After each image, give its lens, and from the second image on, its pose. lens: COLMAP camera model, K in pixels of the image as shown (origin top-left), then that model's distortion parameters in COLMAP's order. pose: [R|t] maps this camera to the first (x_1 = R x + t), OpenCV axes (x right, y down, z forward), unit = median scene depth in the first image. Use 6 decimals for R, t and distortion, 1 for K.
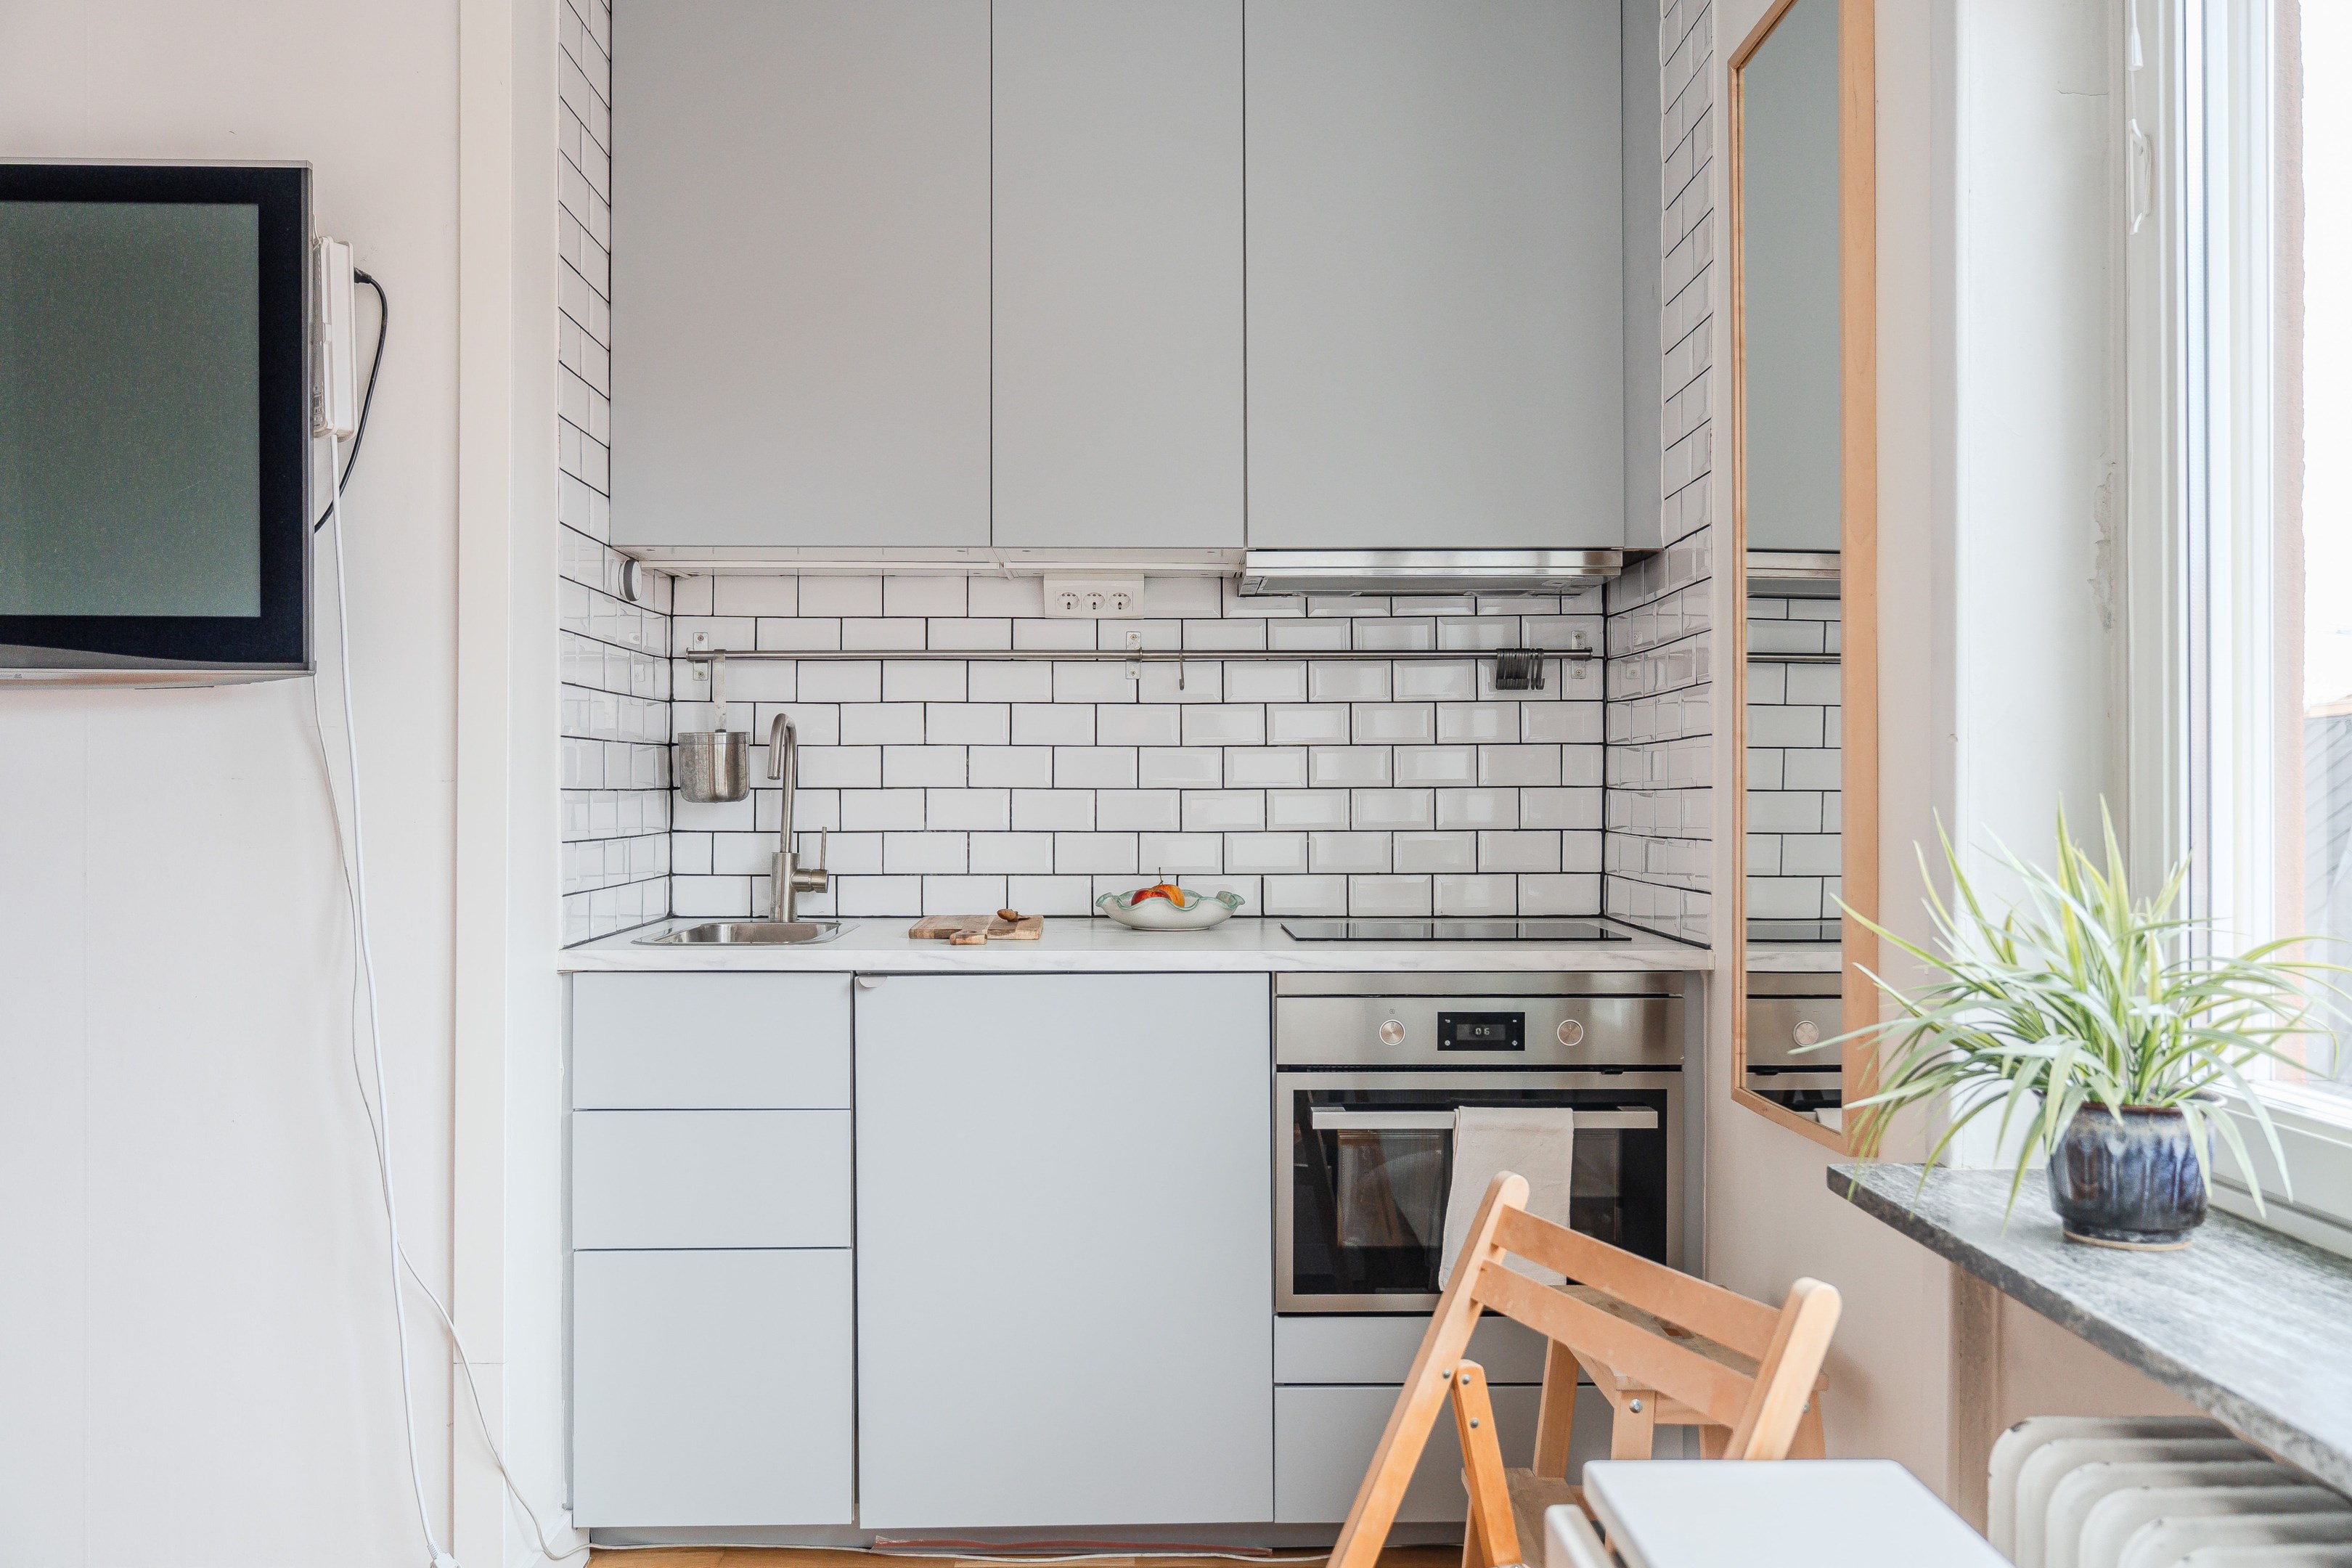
lens RADIAL K [[1840.6, 0, 1175.6], [0, 1840.6, 784.1], [0, 0, 1]] dist [0.011344, 0.000611]
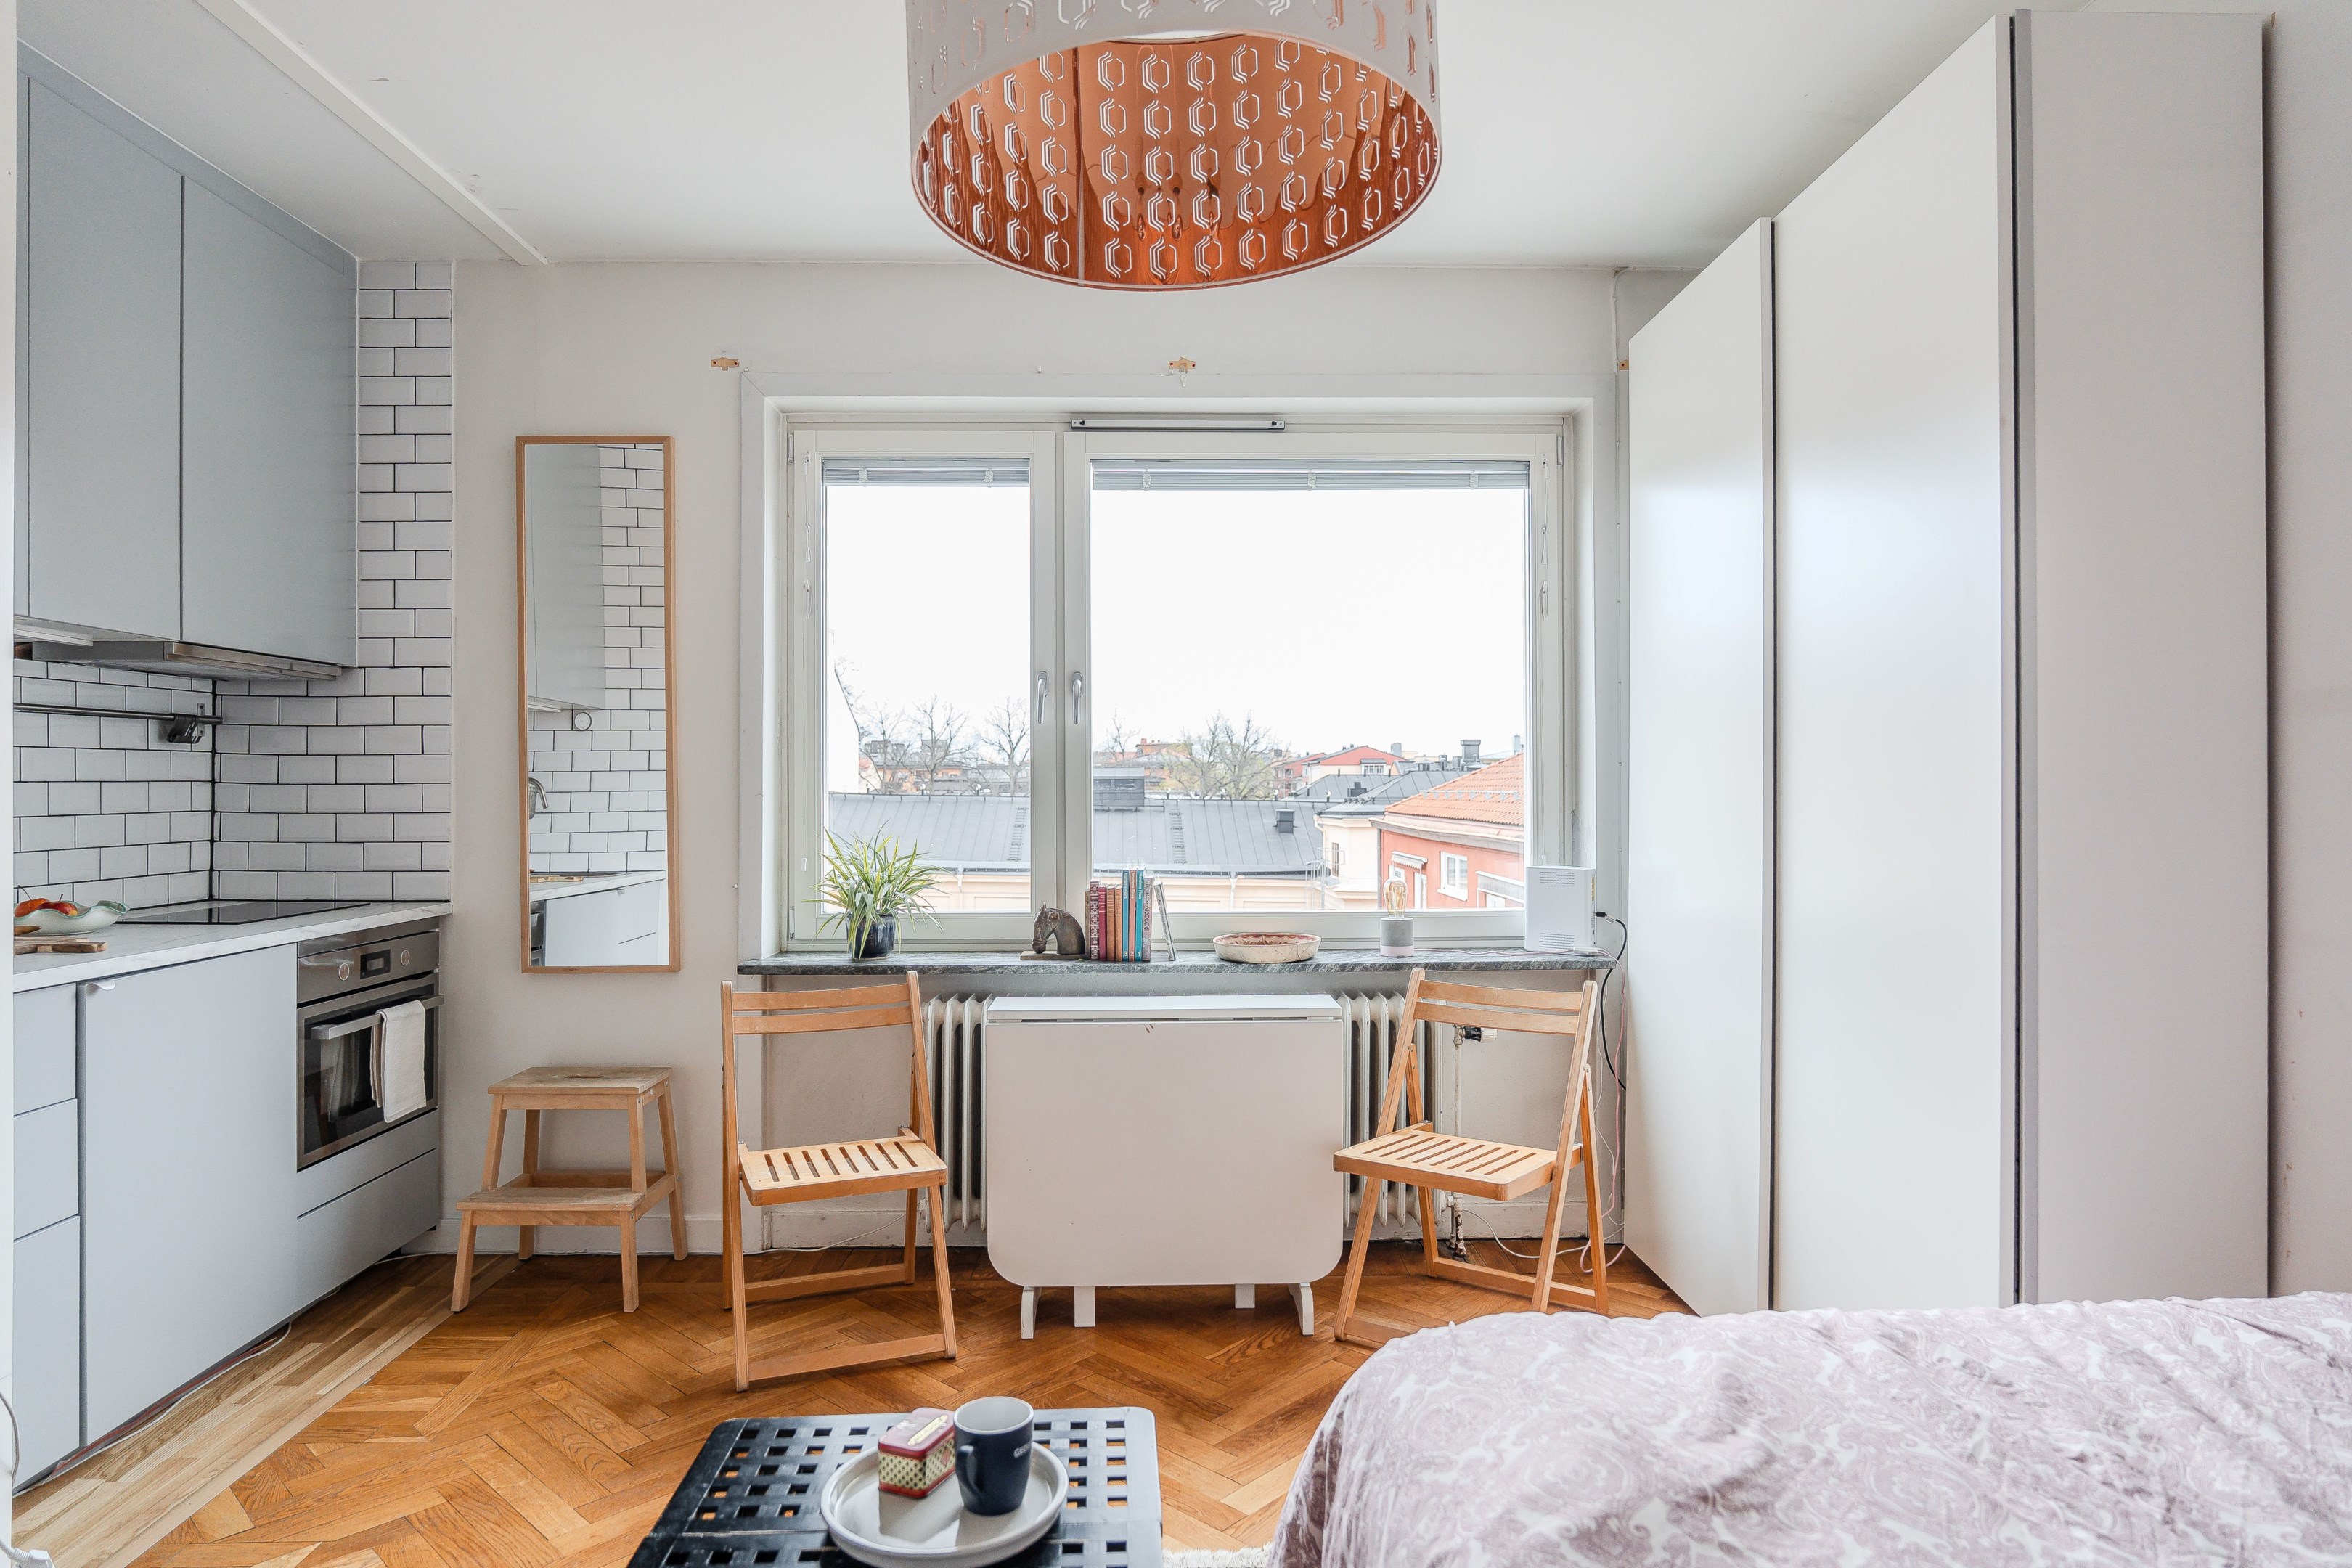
lens RADIAL K [[1388.1, 0, 1170.9], [0, 1388.1, 775.9], [0, 0, 1]] dist [-0.002946, 0.000748]
pose [[-0.000236, 0.007186, 0.999974, -0.866033], [-0.004354, 0.999965, -0.007187, -0.021640], [-0.999990, -0.004356, -0.000205, 0.241964]]
